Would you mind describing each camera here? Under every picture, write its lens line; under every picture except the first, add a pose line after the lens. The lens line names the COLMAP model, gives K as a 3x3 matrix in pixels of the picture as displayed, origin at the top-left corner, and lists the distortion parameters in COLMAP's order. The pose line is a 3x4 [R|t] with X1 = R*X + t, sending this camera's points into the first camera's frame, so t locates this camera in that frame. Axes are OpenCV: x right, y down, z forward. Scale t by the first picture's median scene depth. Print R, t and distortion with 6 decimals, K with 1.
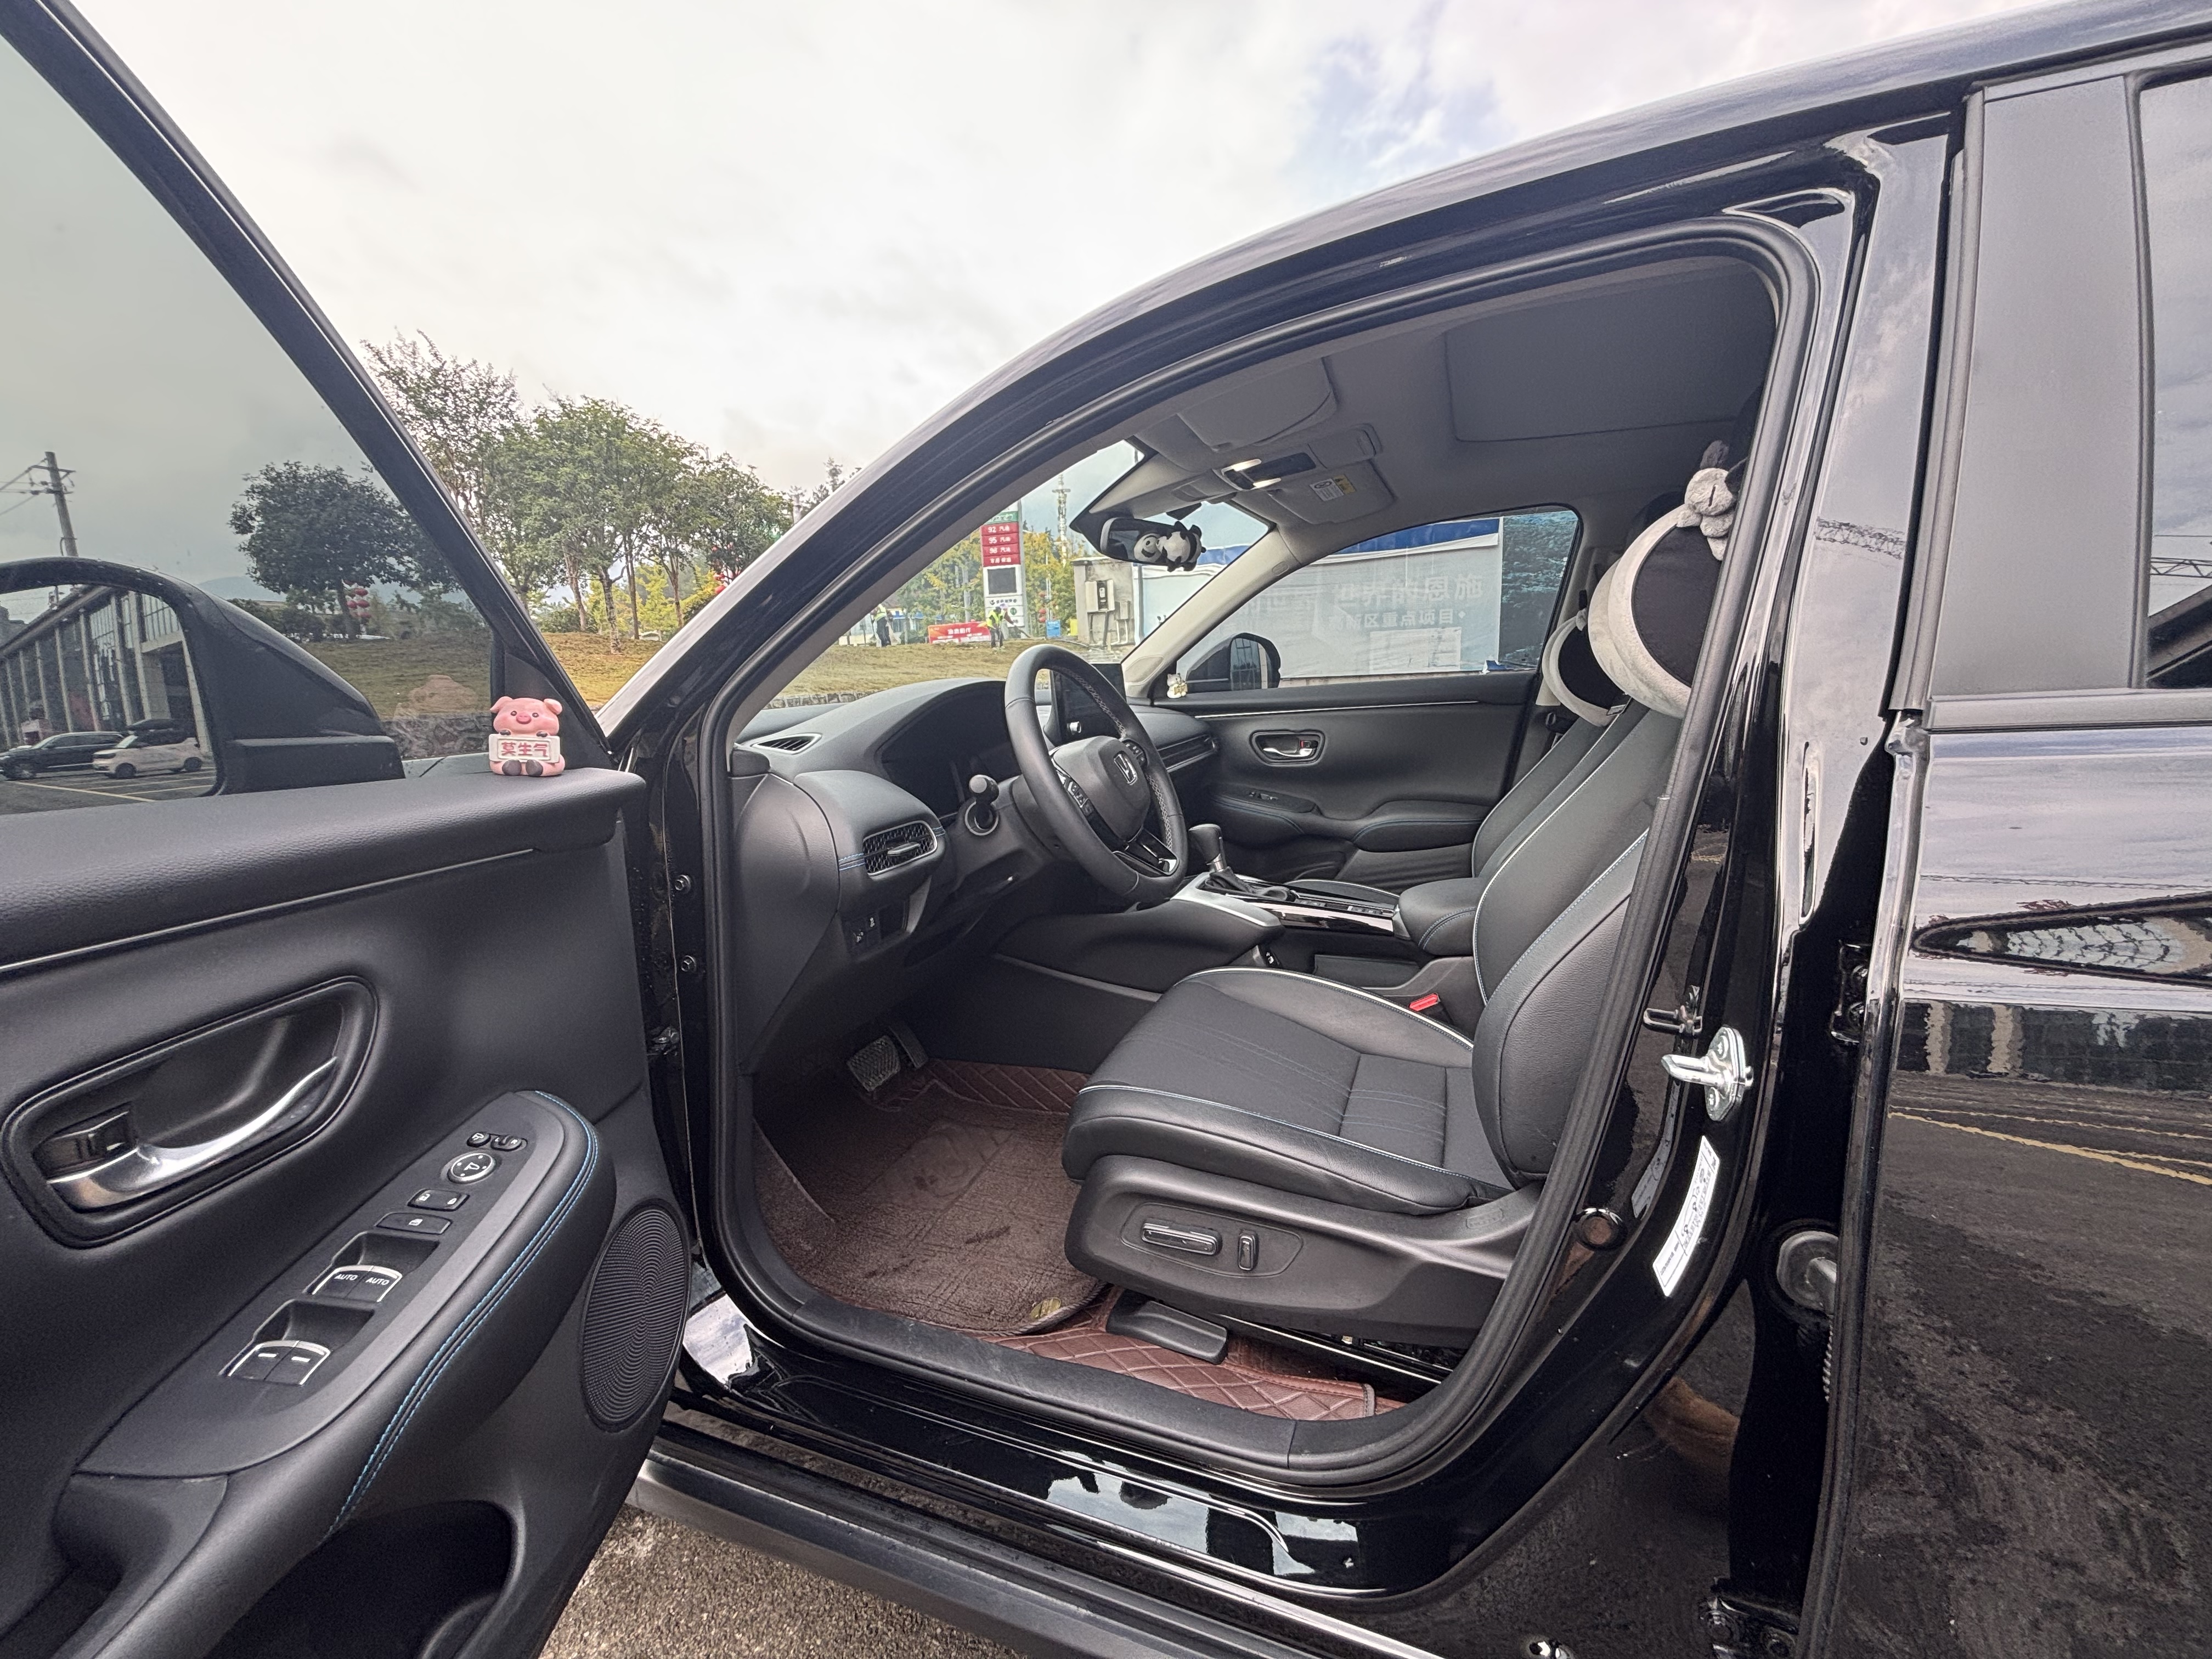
lens RADIAL K [[891.7, 0, 1101.4], [0, 891.7, 814.2], [0, 0, 1]] dist [-0.001116, -0.000376]
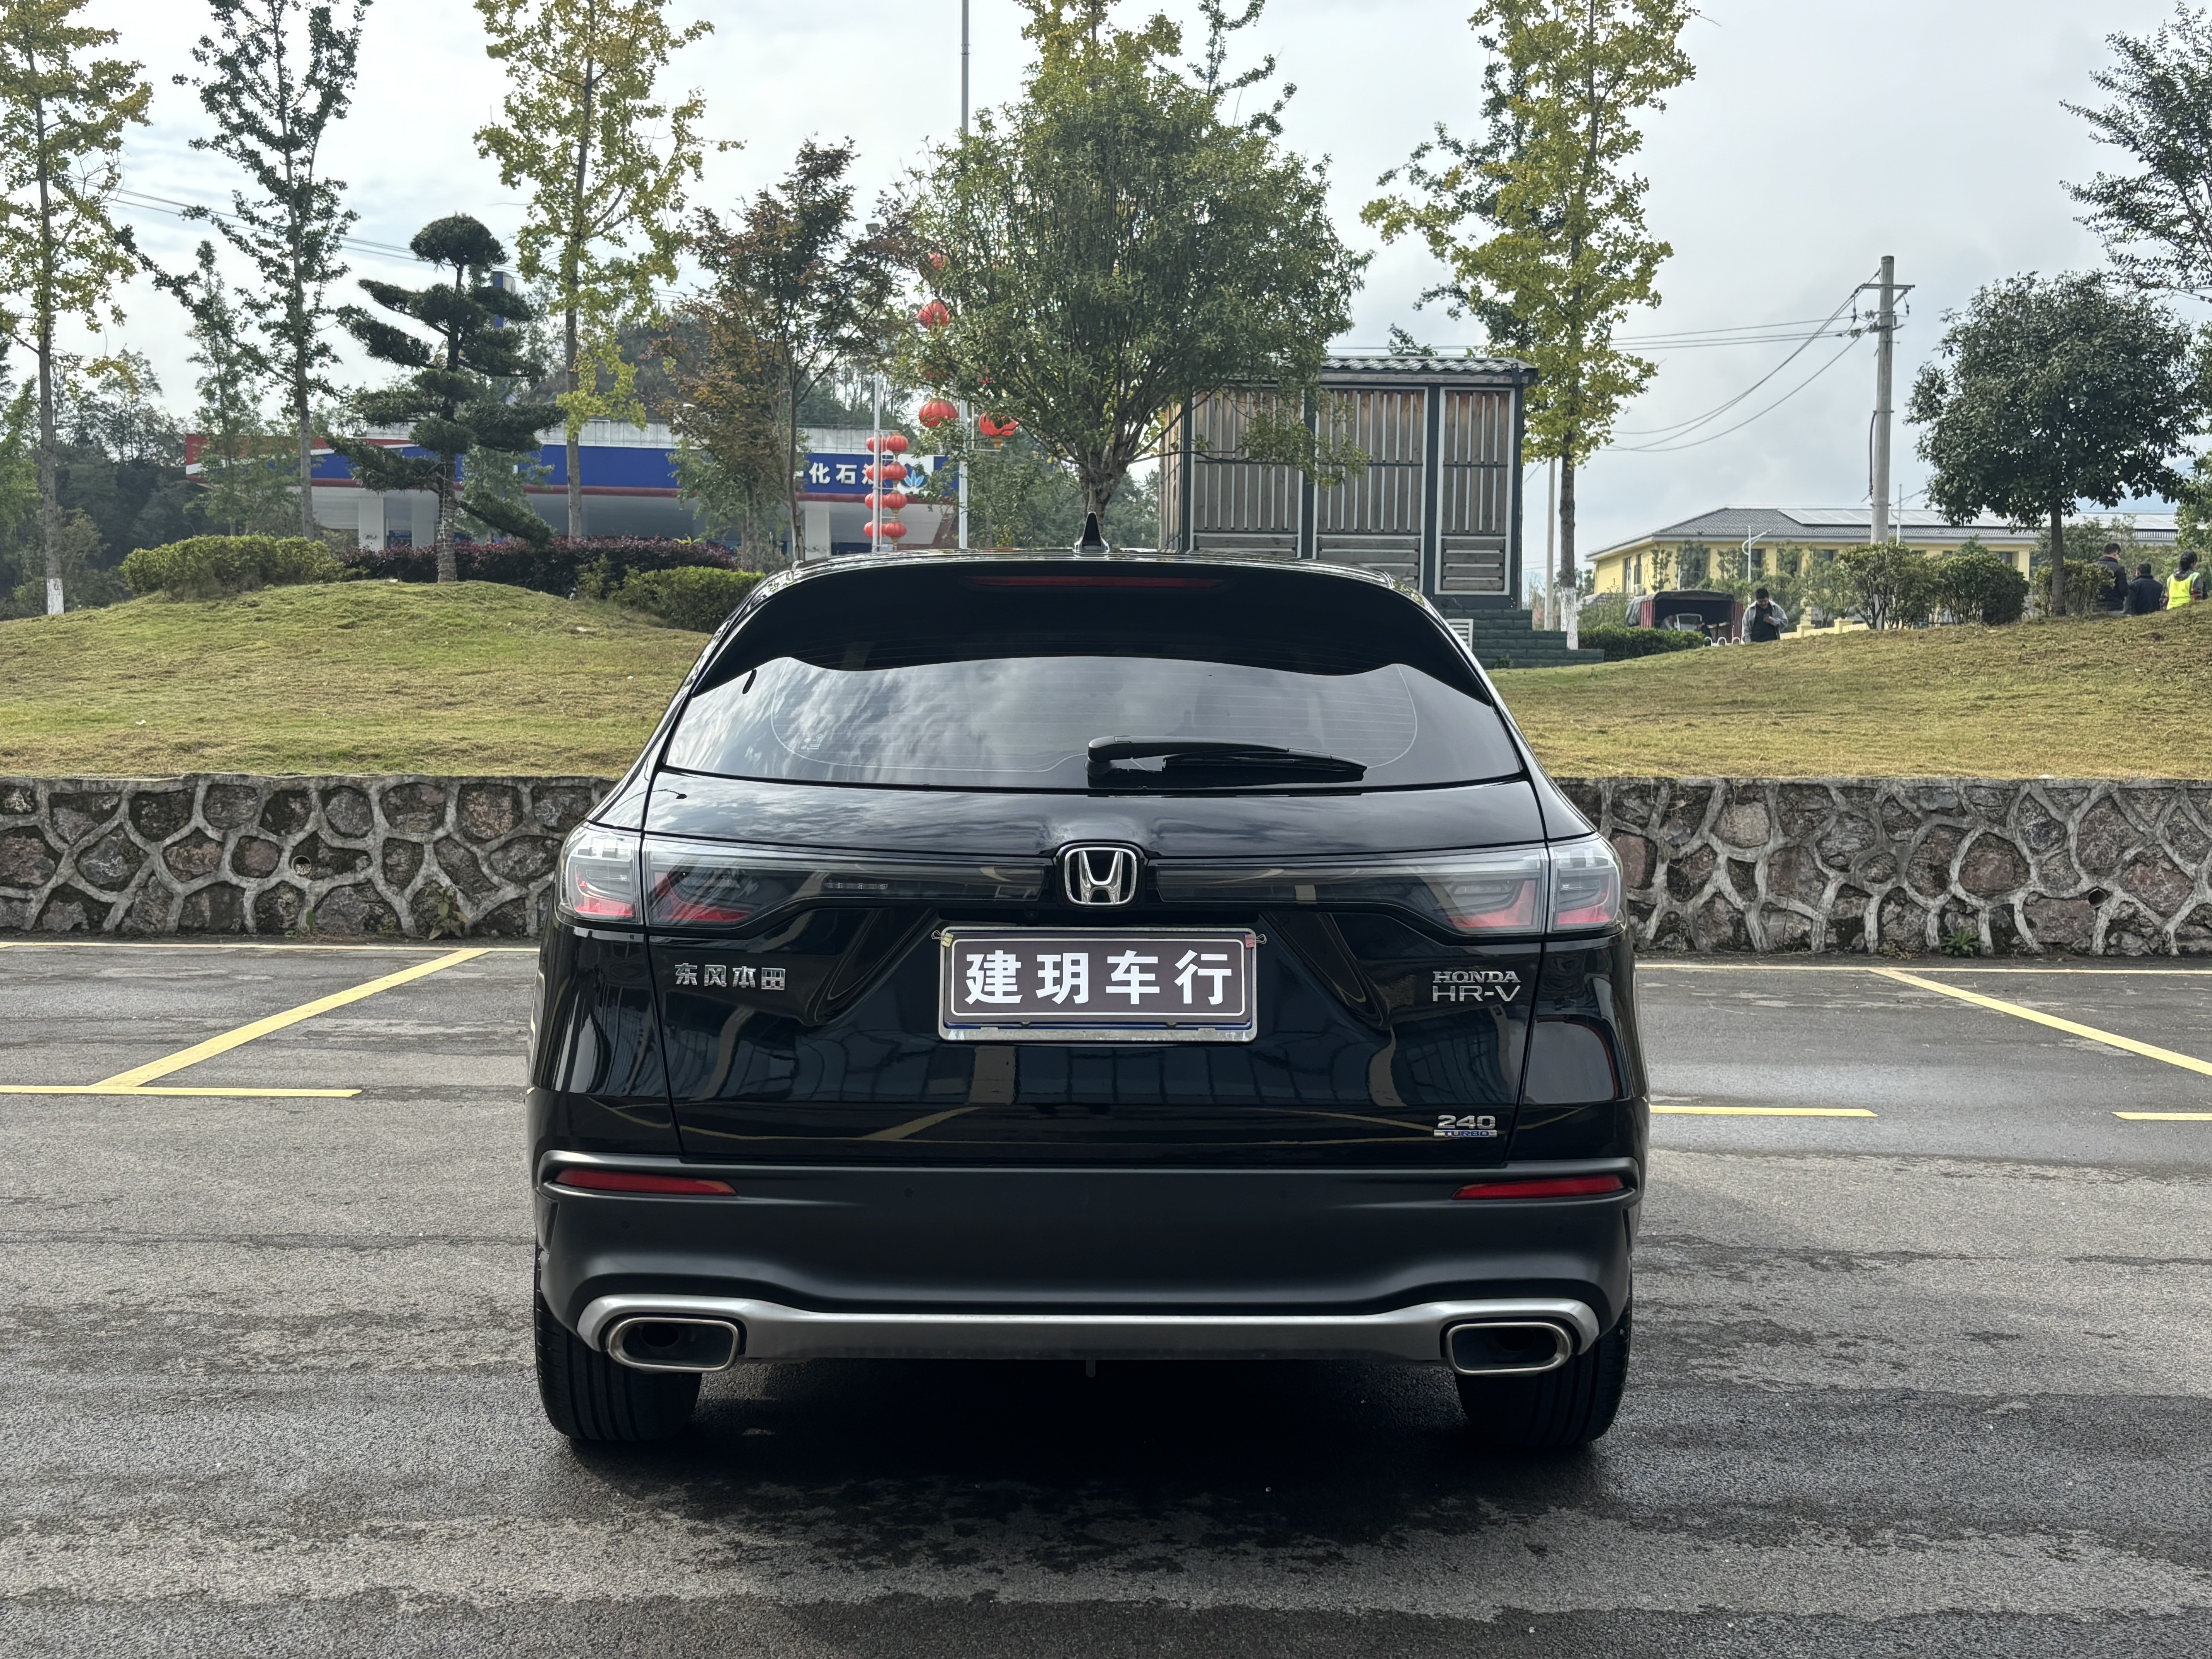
lens RADIAL K [[2612.6, 0, 1113.2], [0, 2612.6, 831.5], [0, 0, 1]] dist [0.084686, -0.278557]
pose [[0.385290, 0.081644, -0.919177, 0.315957], [-0.168175, 0.985610, 0.017051, -0.015719], [0.907342, 0.148013, 0.393476, -0.028147]]
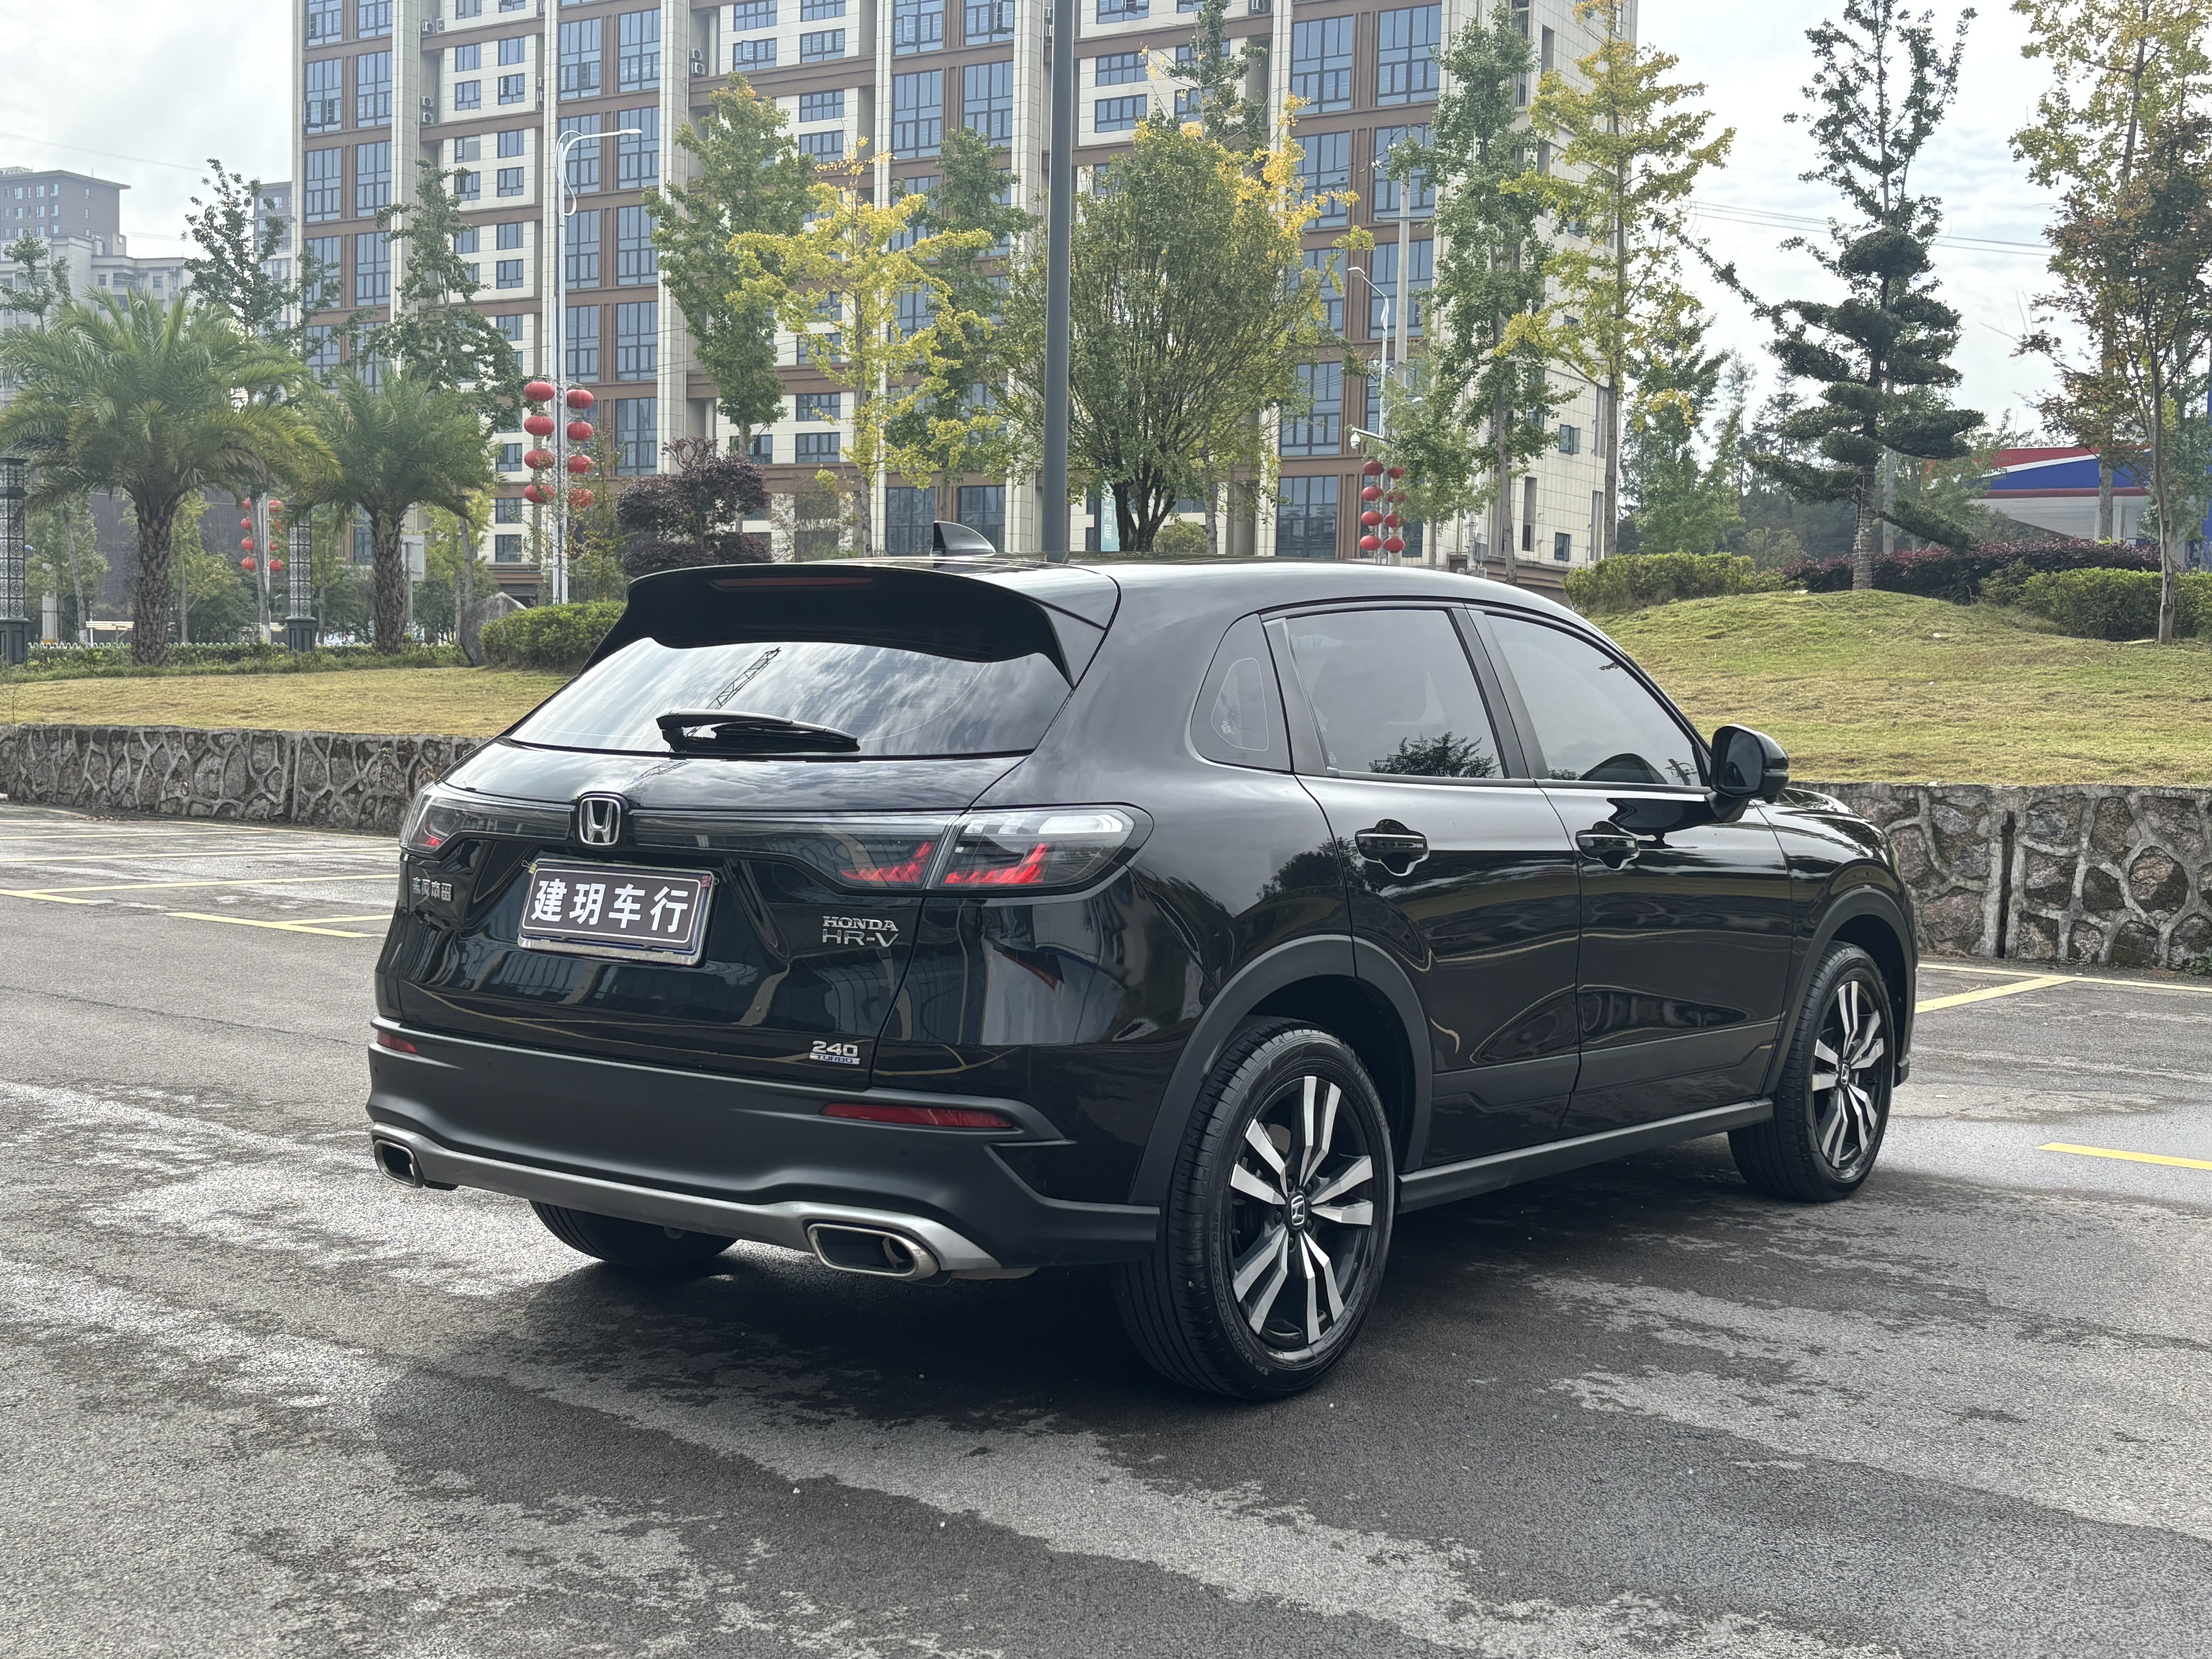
lens RADIAL K [[2612.6, 0, 1113.2], [0, 2612.6, 831.5], [0, 0, 1]] dist [0.084686, -0.278557]
pose [[-0.284175, 0.078442, -0.955558, 0.364229], [-0.156864, 0.979414, 0.127051, -0.054361], [0.945853, 0.185997, -0.266020, 0.206947]]
